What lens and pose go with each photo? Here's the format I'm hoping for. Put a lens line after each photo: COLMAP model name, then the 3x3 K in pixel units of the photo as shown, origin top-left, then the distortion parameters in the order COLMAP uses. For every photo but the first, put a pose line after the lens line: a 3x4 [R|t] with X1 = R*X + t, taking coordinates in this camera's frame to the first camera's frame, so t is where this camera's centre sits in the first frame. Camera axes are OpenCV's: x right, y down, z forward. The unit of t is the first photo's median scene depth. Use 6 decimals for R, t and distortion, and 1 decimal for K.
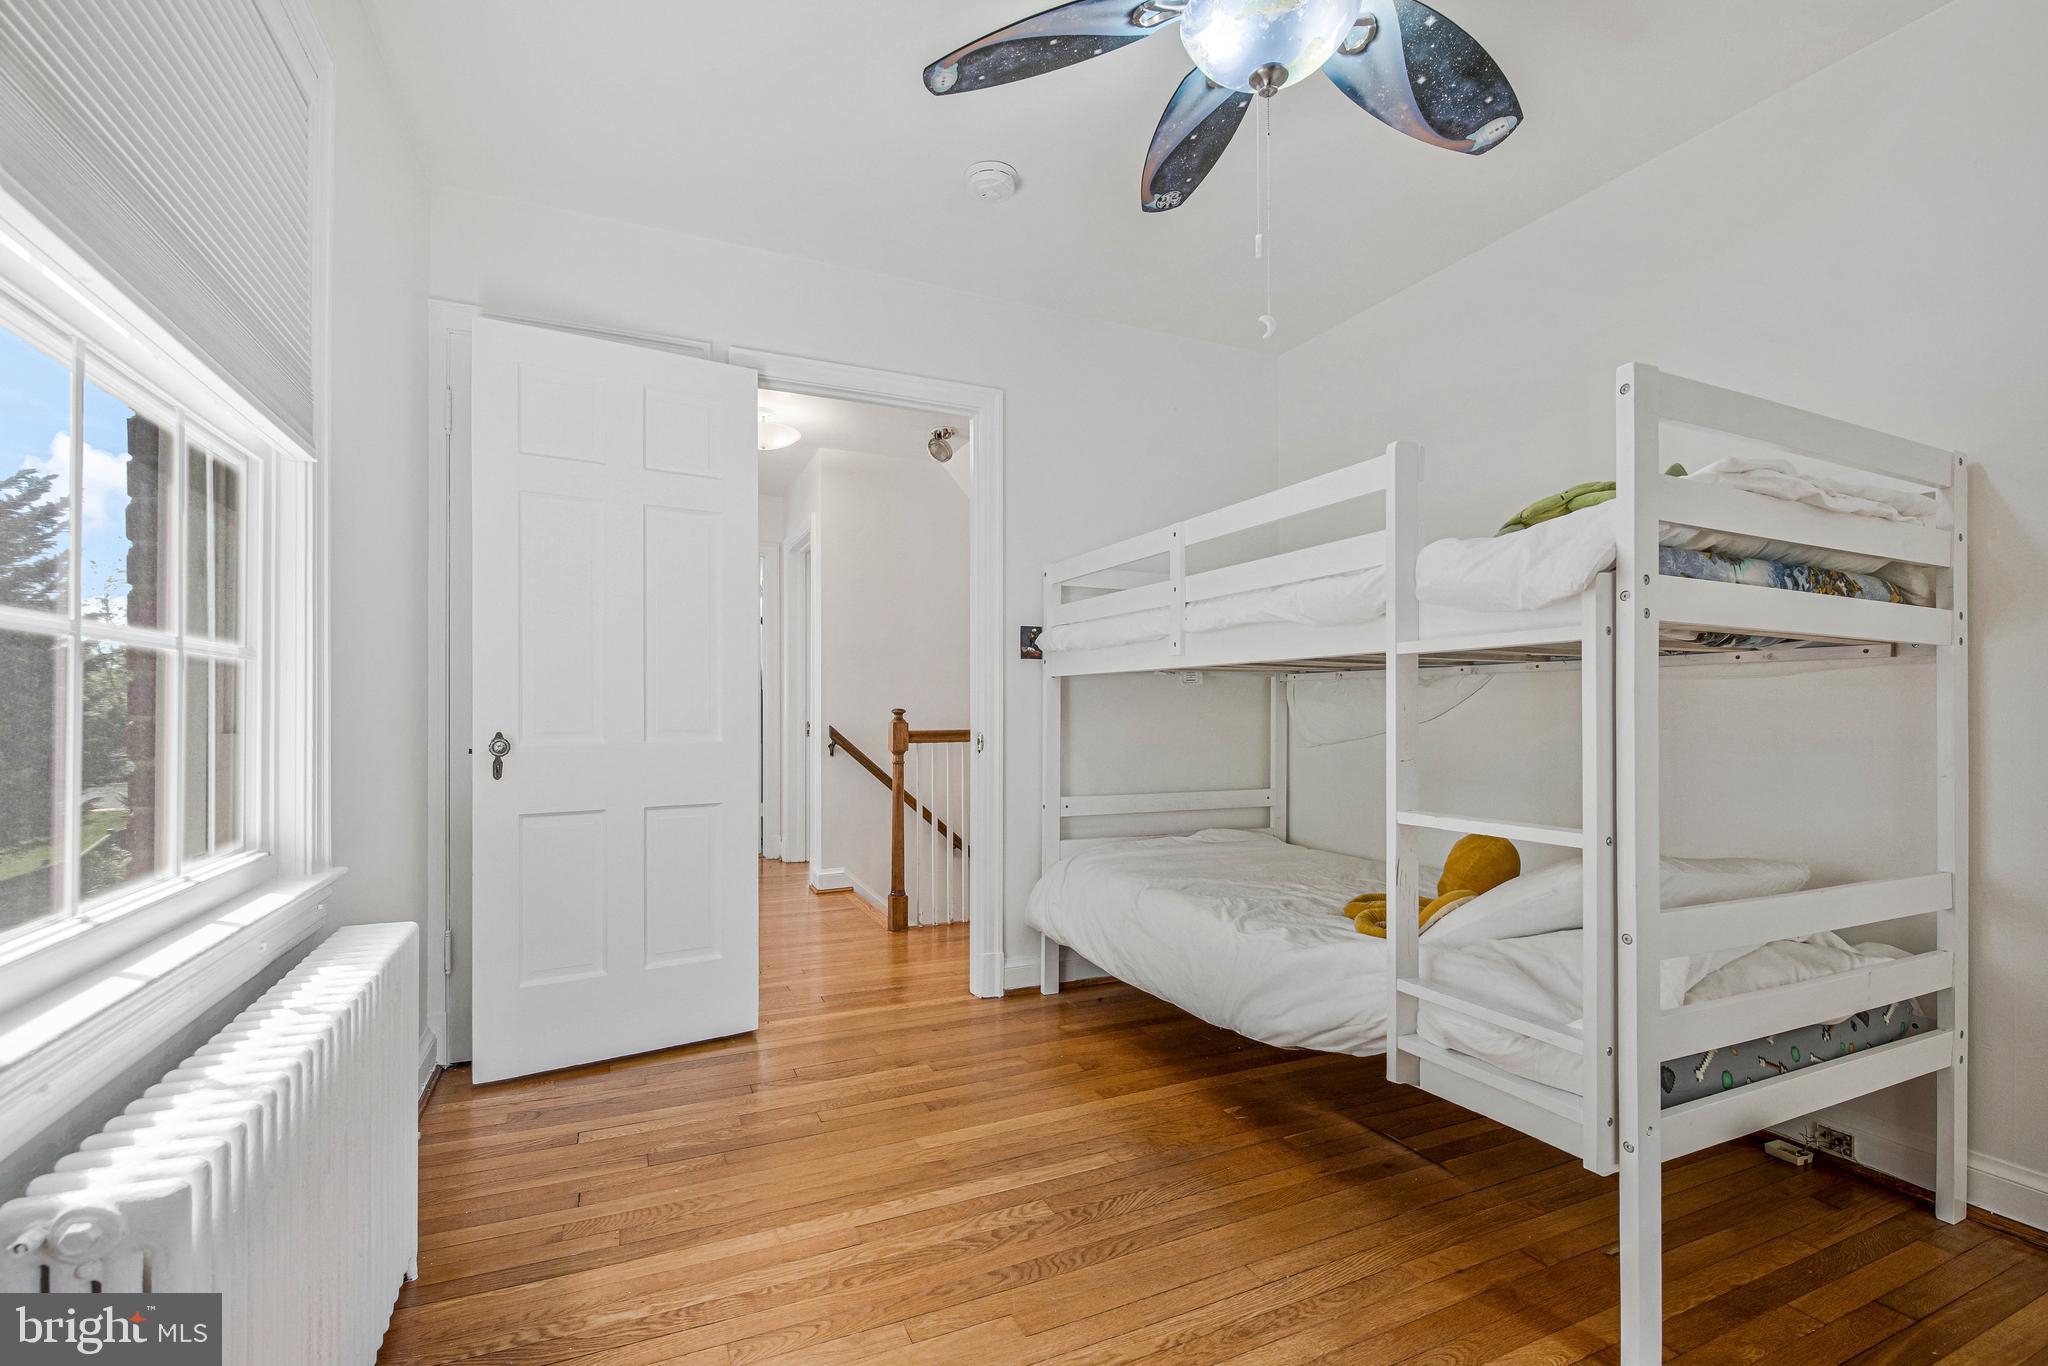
lens RADIAL K [[850.4, 0, 1024.0], [0, 850.4, 683.0], [0, 0, 1]] dist [-0.000215, -0.005477]
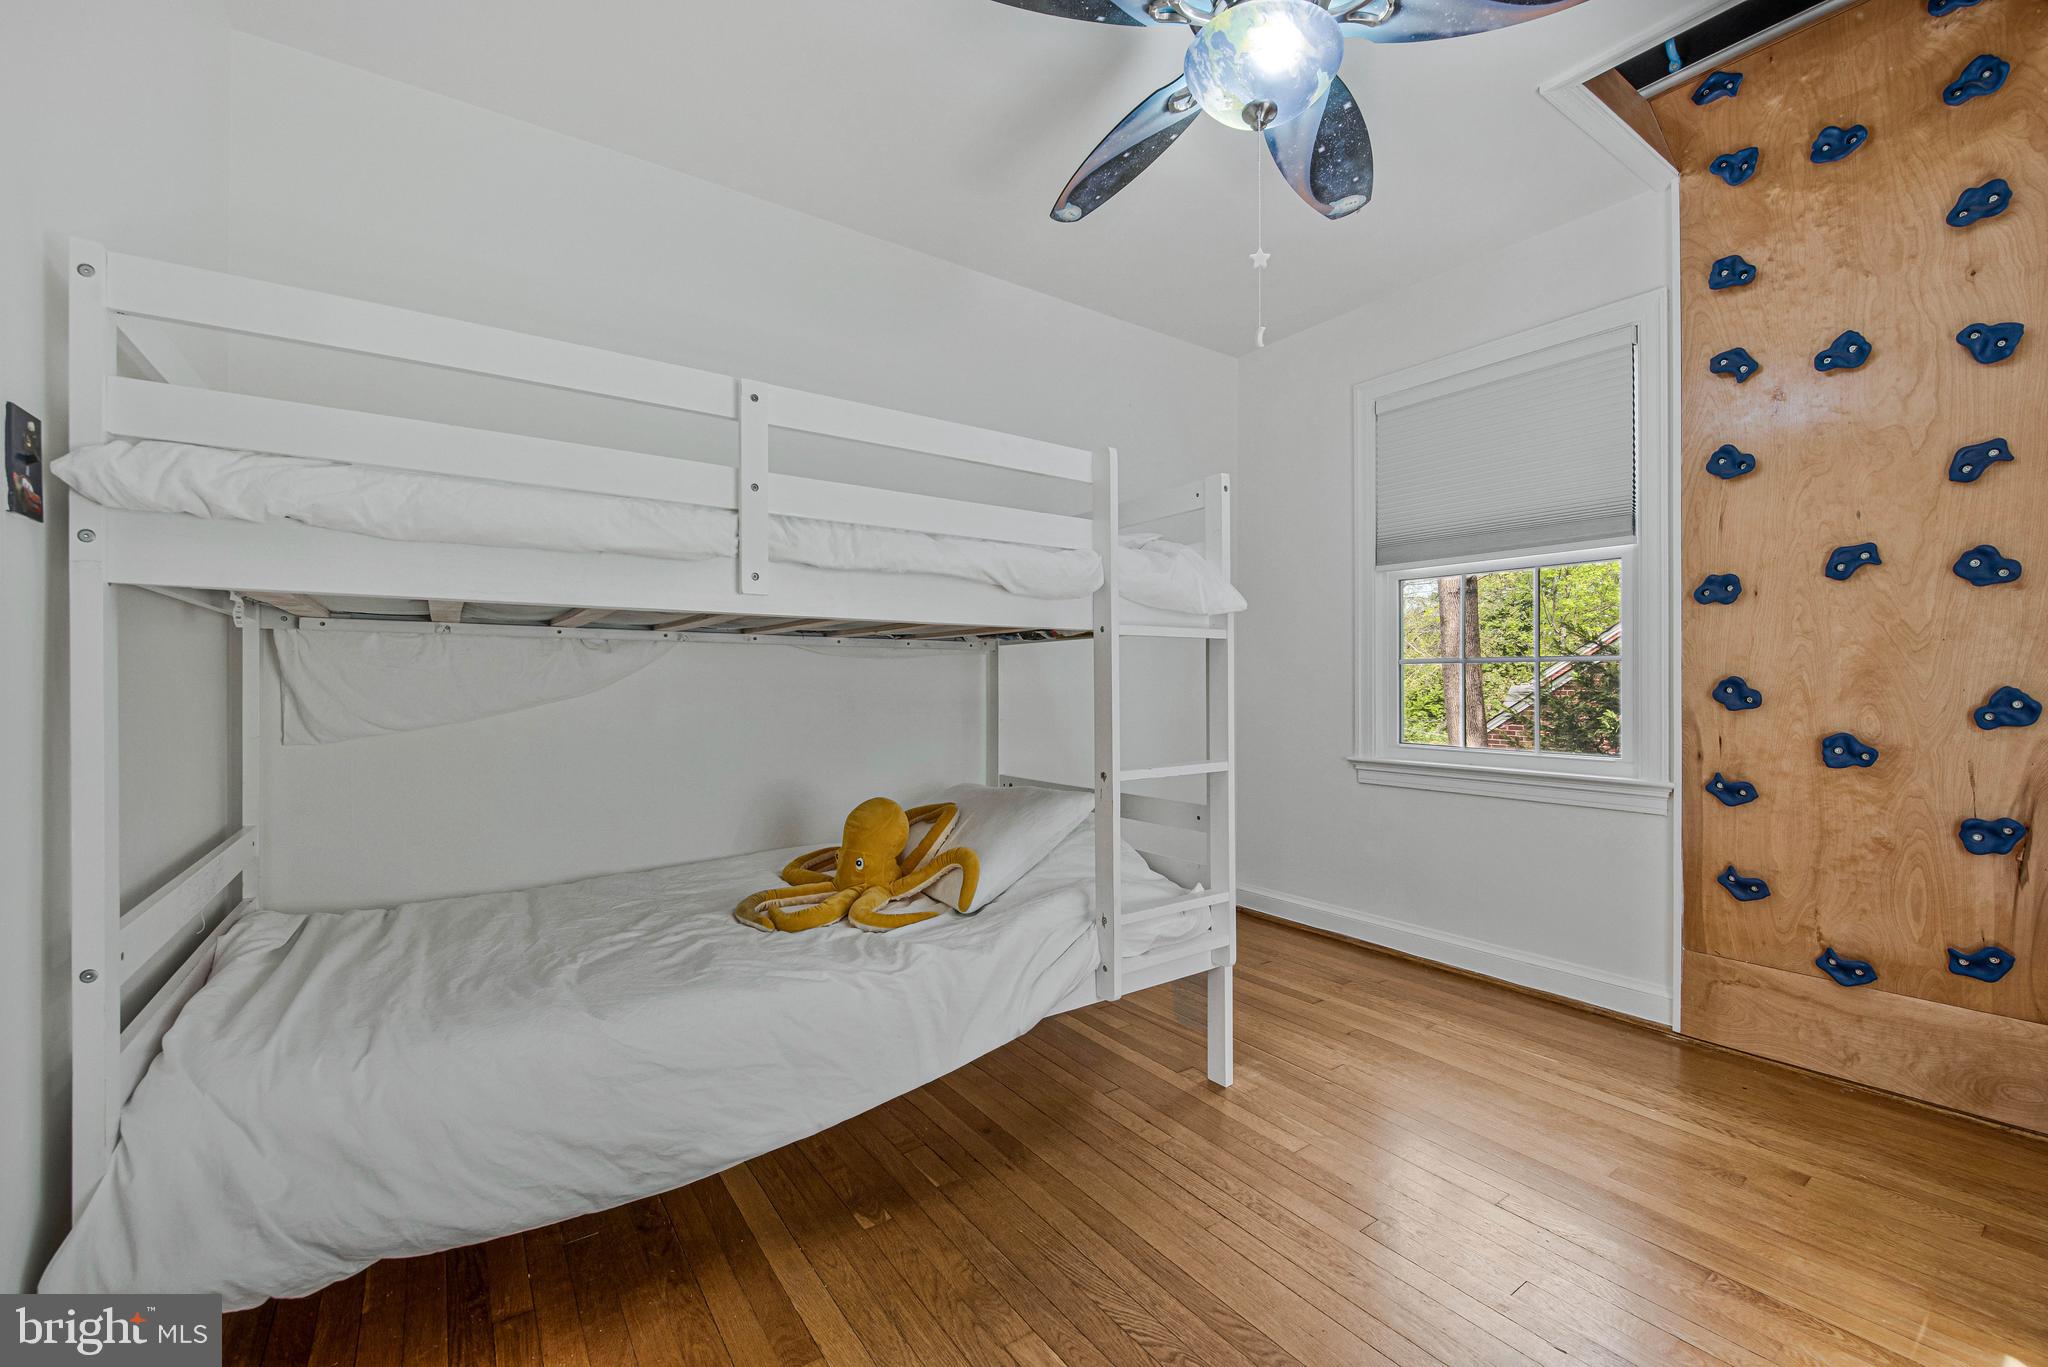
lens RADIAL K [[832.5, 0, 1018.9], [0, 832.5, 674.9], [0, 0, 1]] dist [0.002165, -0.004382]
pose [[-0.156802, 0.012096, 0.987556, -0.572472], [-0.034269, 0.999256, -0.017681, 0.038930], [-0.987035, -0.036615, -0.156271, 1.149509]]
